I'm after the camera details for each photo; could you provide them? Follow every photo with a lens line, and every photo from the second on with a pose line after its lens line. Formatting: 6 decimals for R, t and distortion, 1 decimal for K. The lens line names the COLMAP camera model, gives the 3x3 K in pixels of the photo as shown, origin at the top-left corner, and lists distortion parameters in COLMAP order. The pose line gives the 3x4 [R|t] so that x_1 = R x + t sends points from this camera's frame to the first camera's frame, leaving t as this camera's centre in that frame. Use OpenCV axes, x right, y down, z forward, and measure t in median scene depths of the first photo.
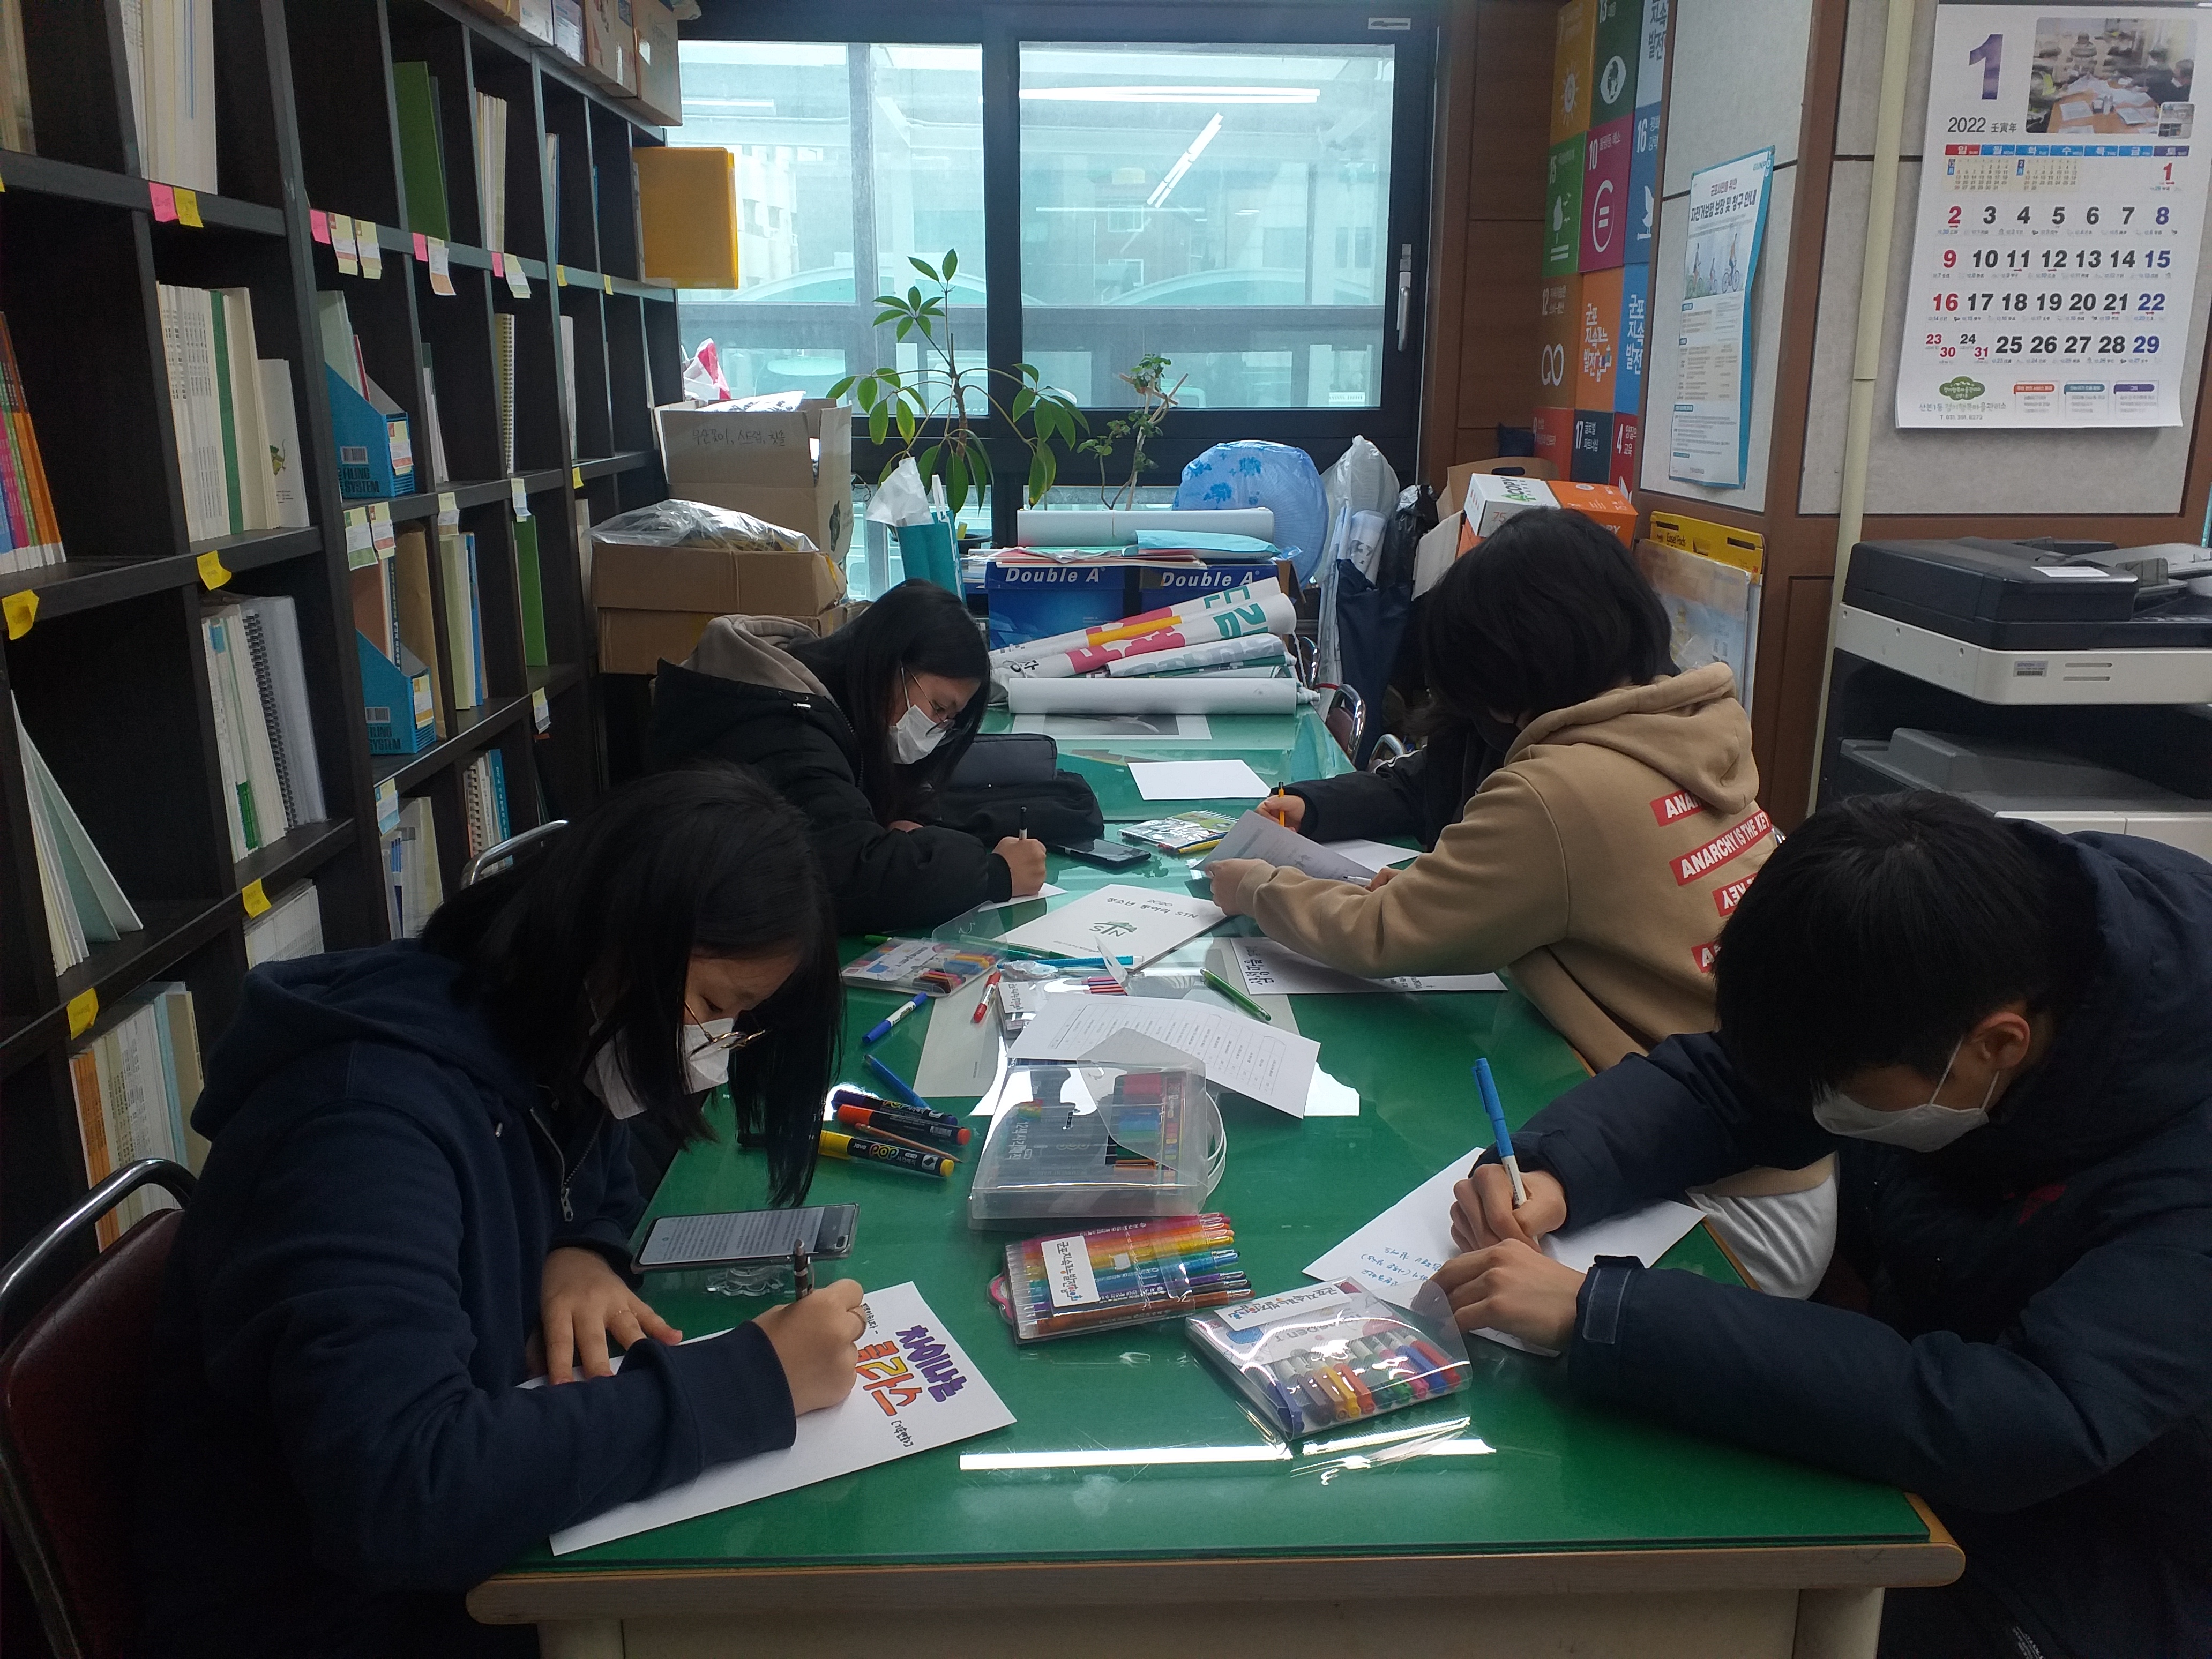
lens RADIAL K [[1763.9, 0, 1110.1], [0, 1763.9, 849.1], [0, 0, 1]] dist [0.027049, -0.029778]
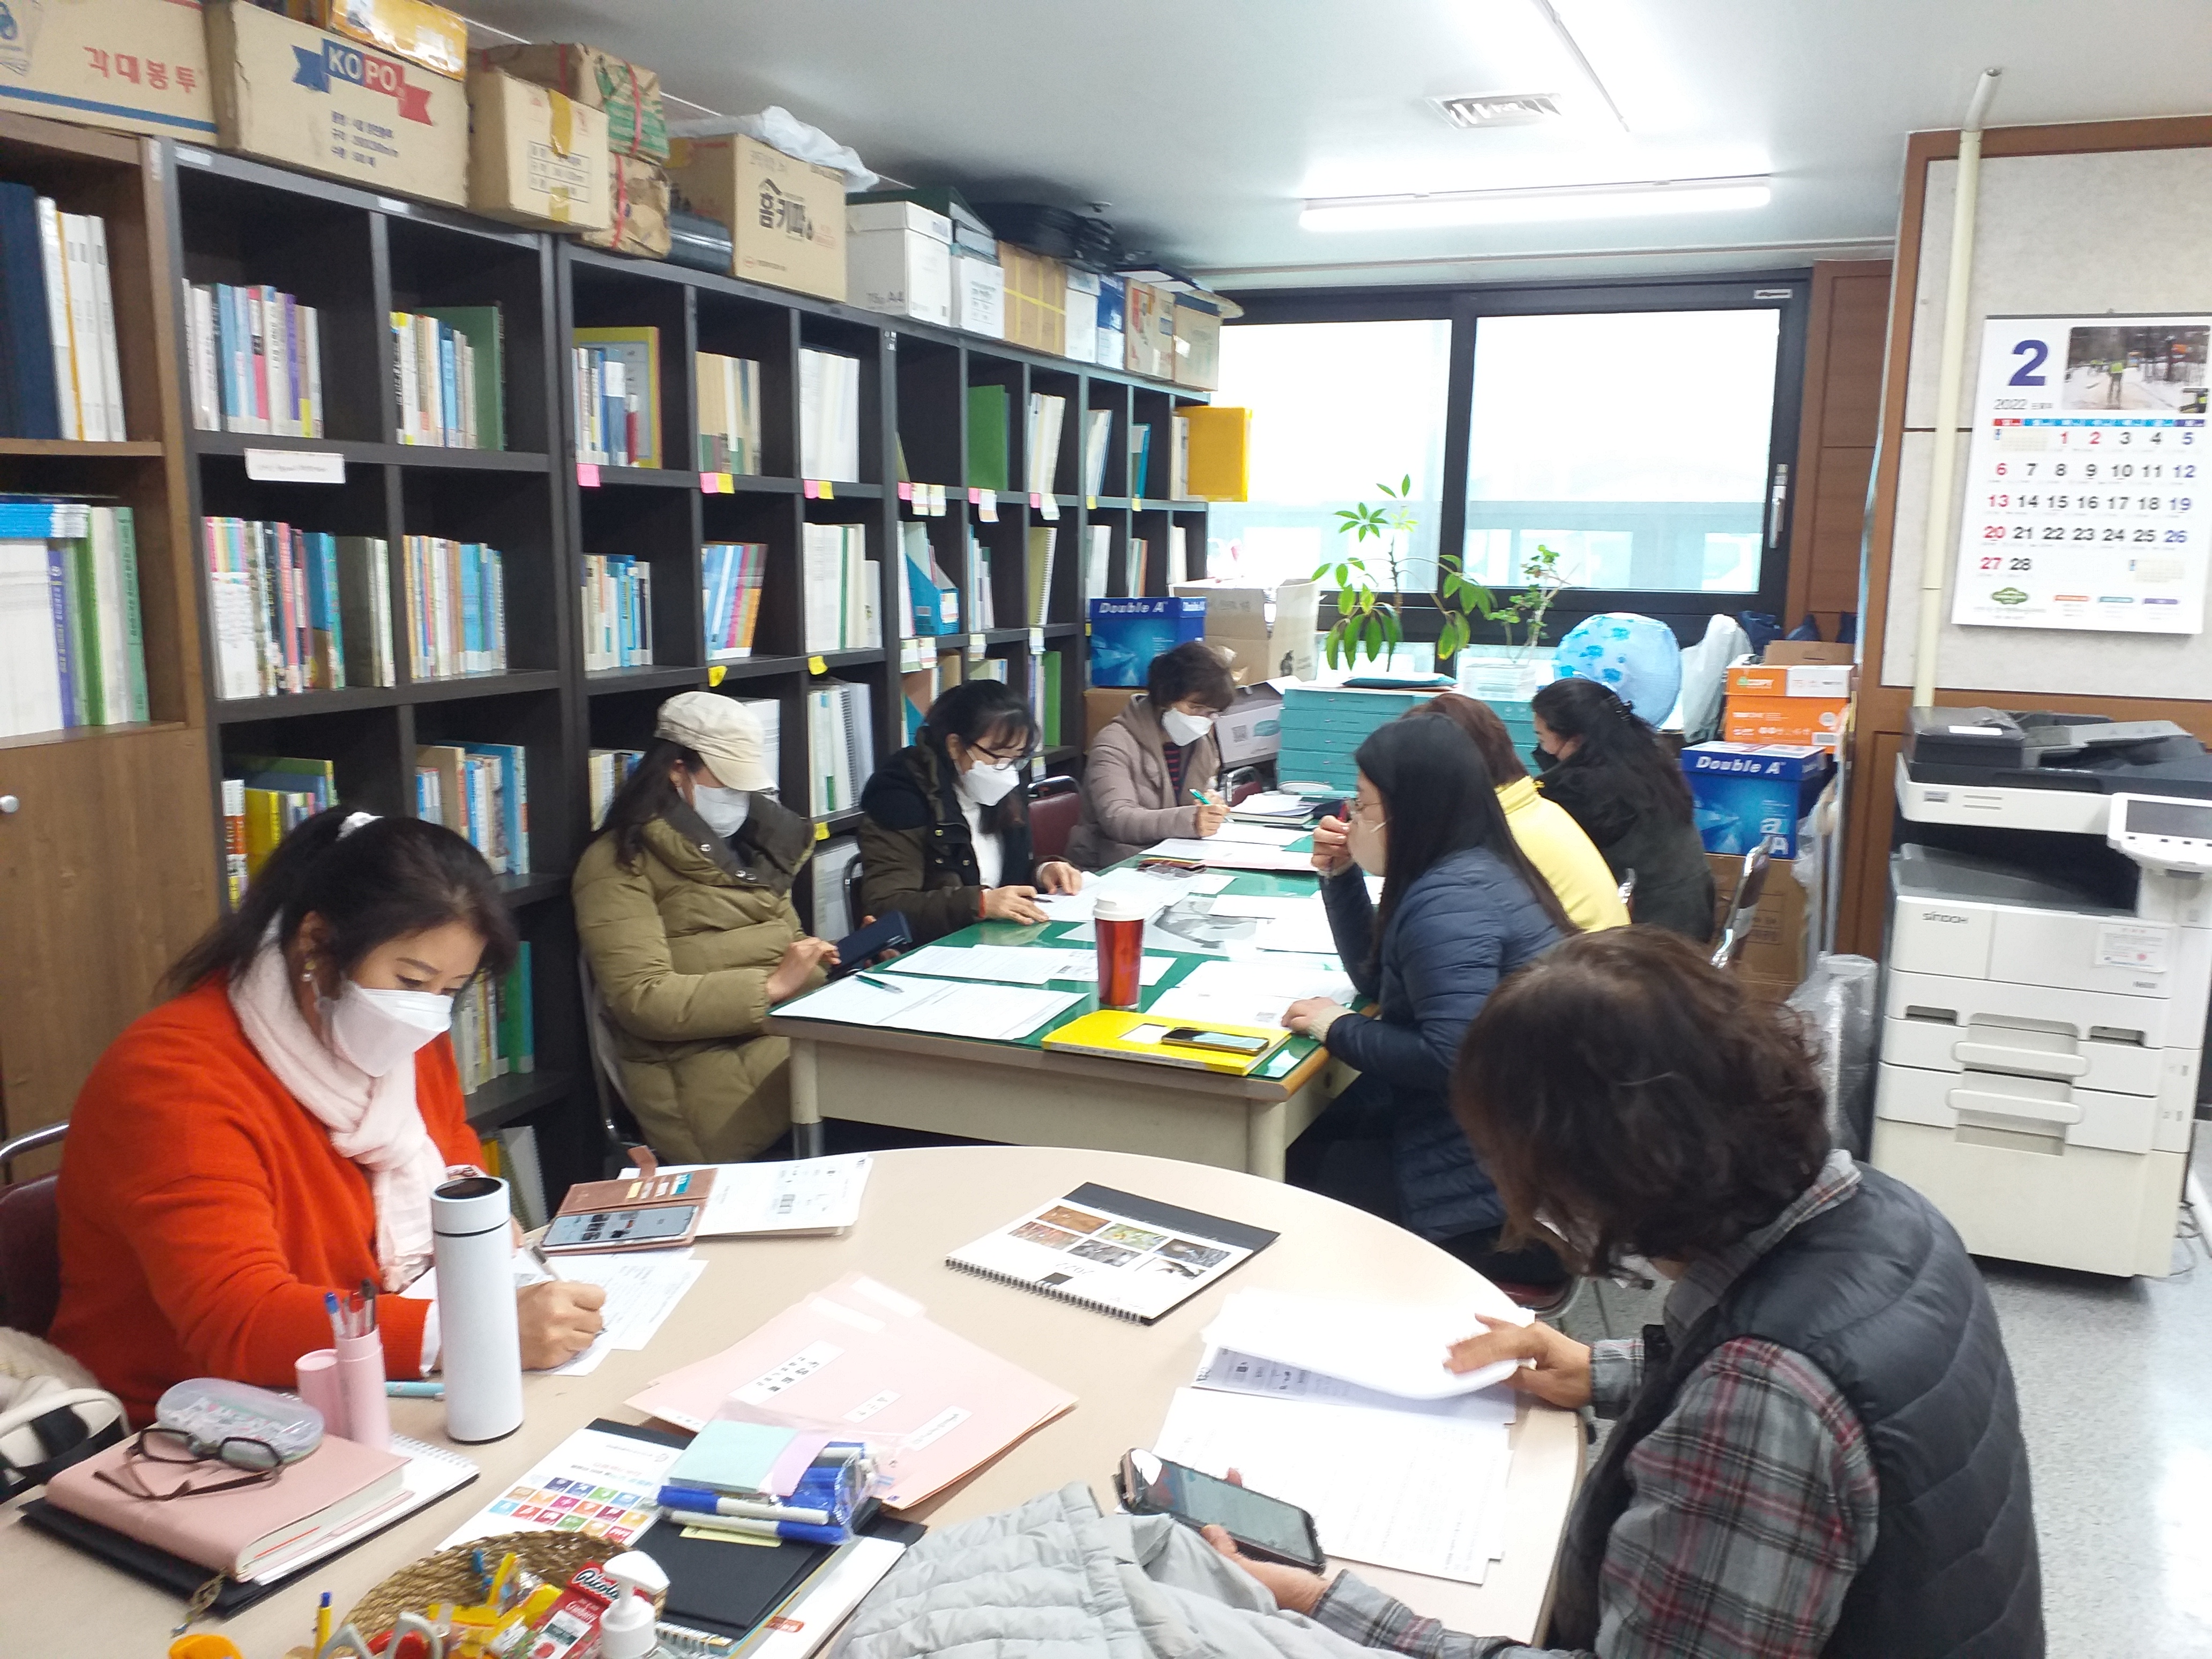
lens RADIAL K [[1763.9, 0, 1120.7], [0, 1763.9, 833.7], [0, 0, 1]] dist [0.027049, -0.029778]
pose [[0.912513, 0.081859, -0.400773, 0.406247], [-0.118808, 0.990573, -0.068185, 0.081112], [0.391414, 0.109834, 0.913637, -0.432584]]
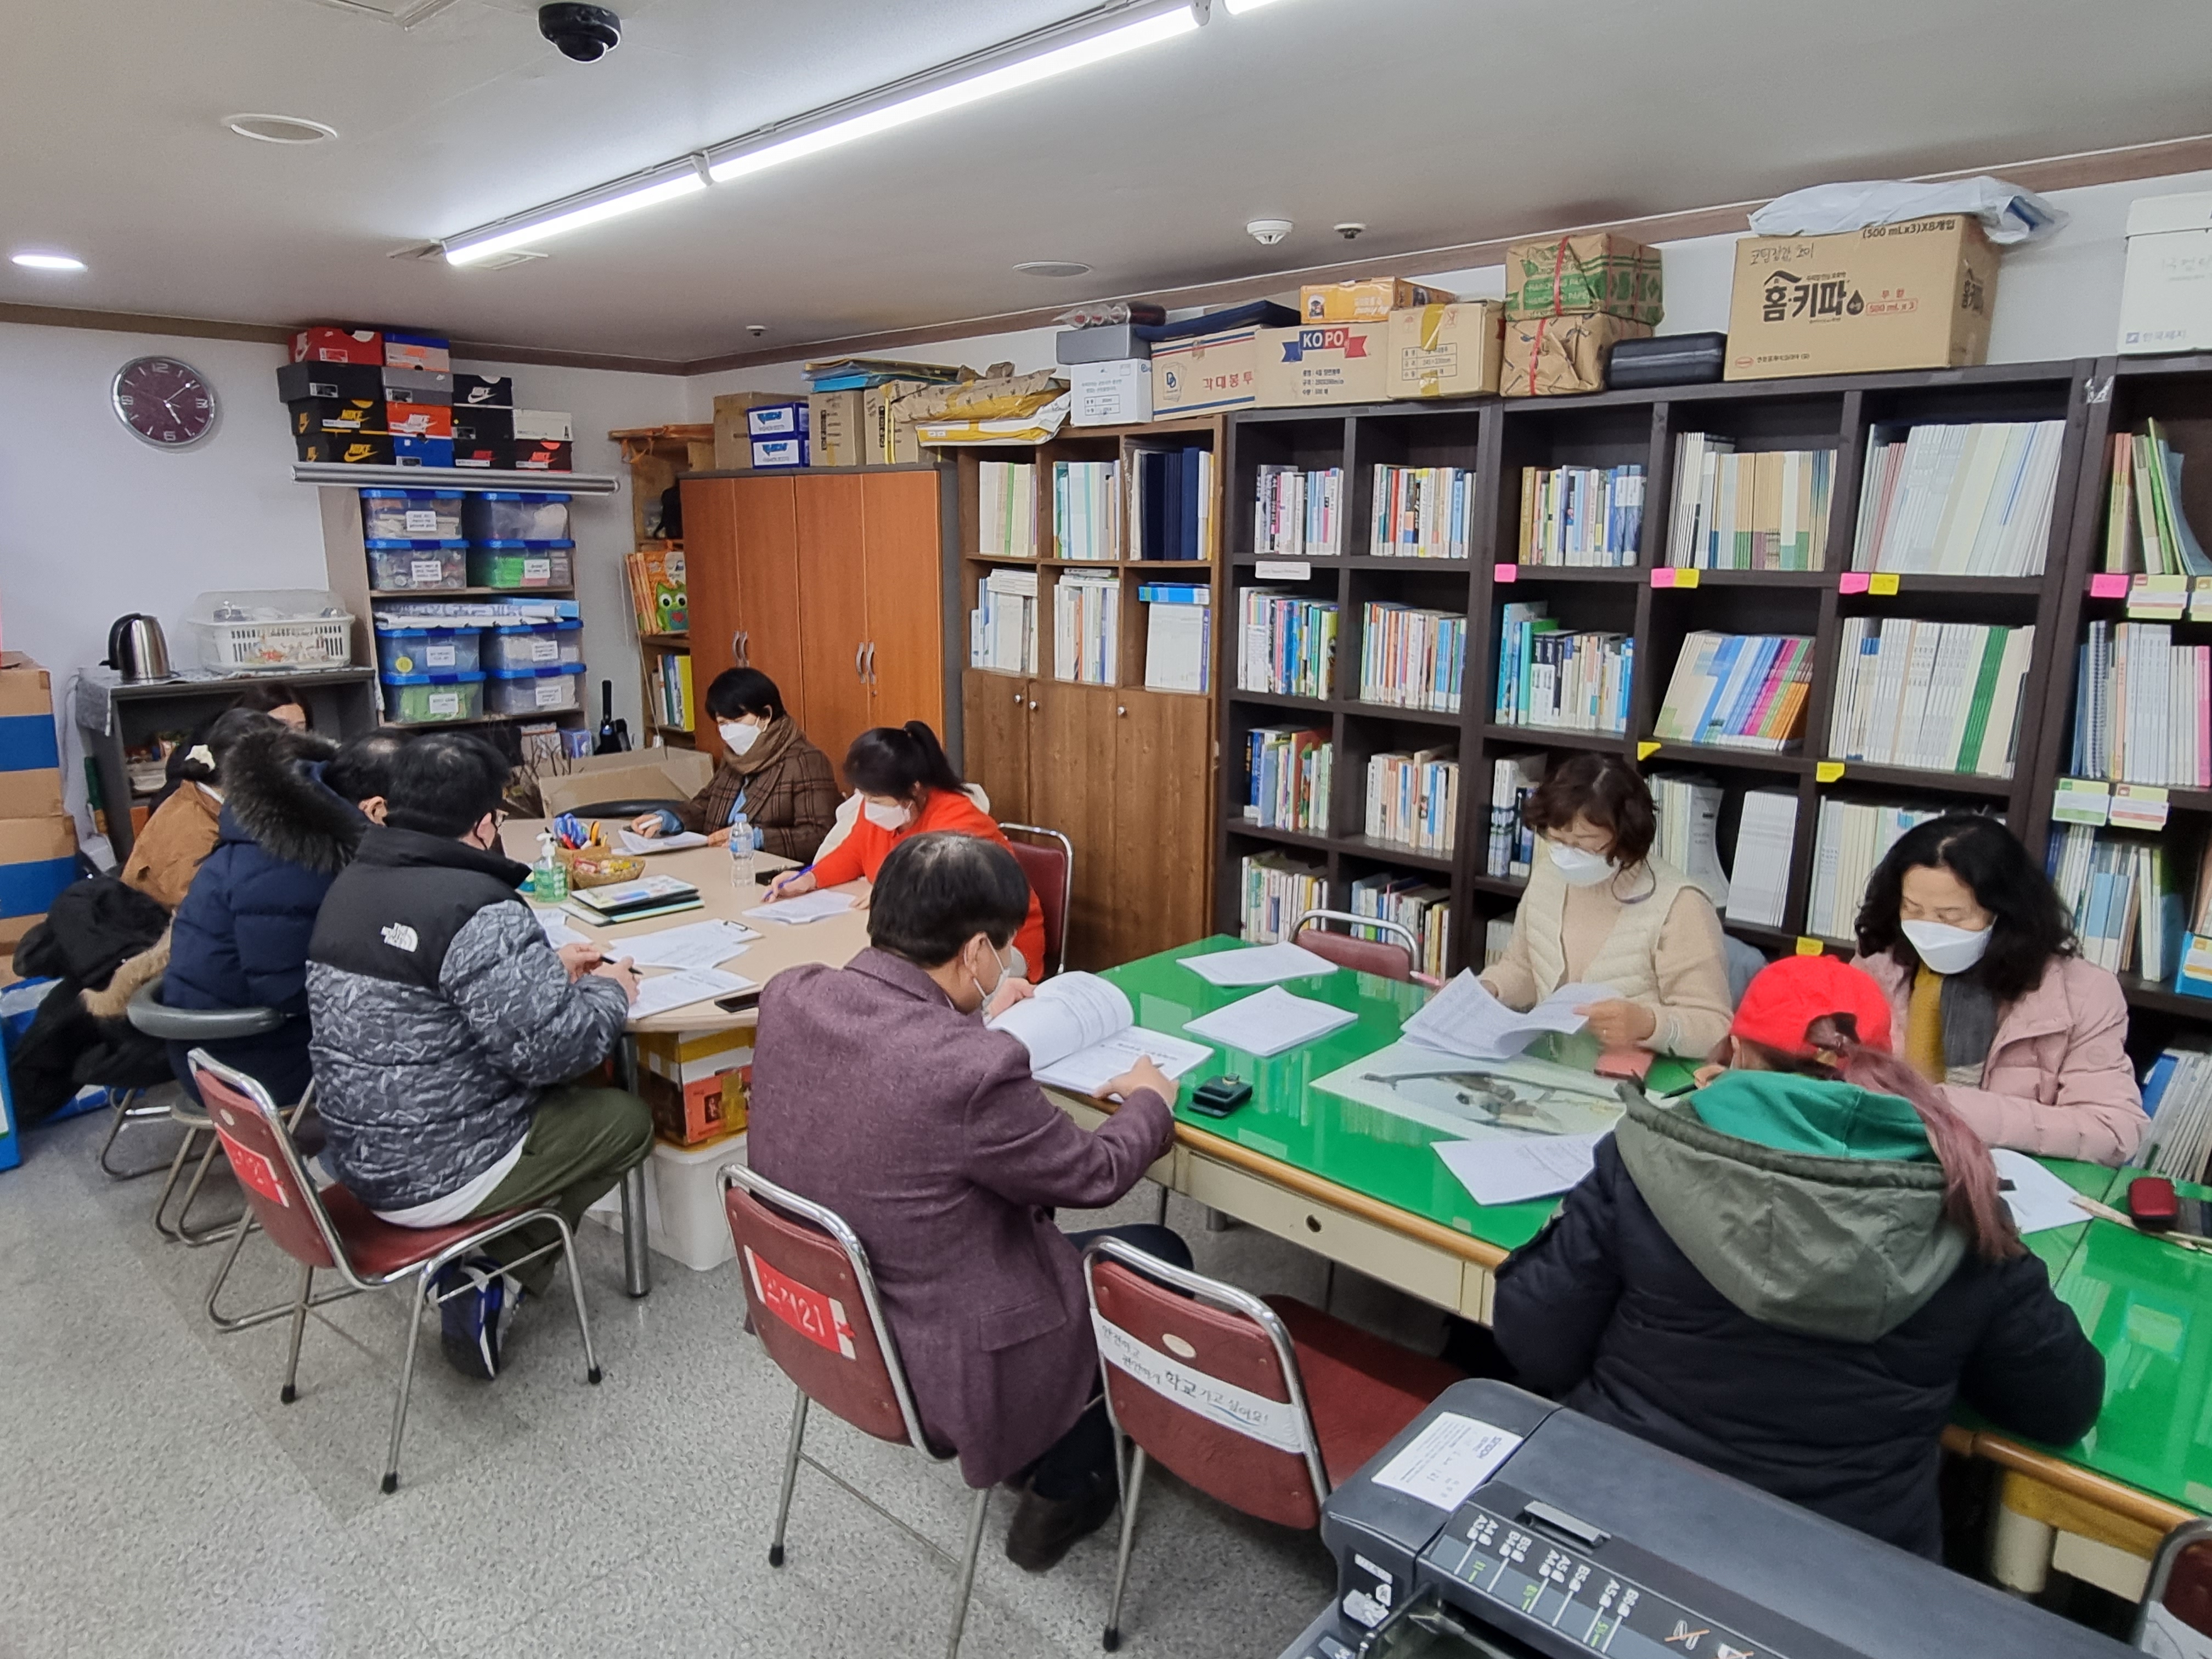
lens RADIAL K [[1369.5, 0, 1107.0], [0, 1369.5, 831.4], [0, 0, 1]] dist [0.009010, 0.001837]
pose [[-0.698669, 0.146649, -0.700254, 0.682367], [-0.192167, 0.904334, 0.381120, -0.331264], [0.689154, 0.400843, -0.603649, 0.899918]]
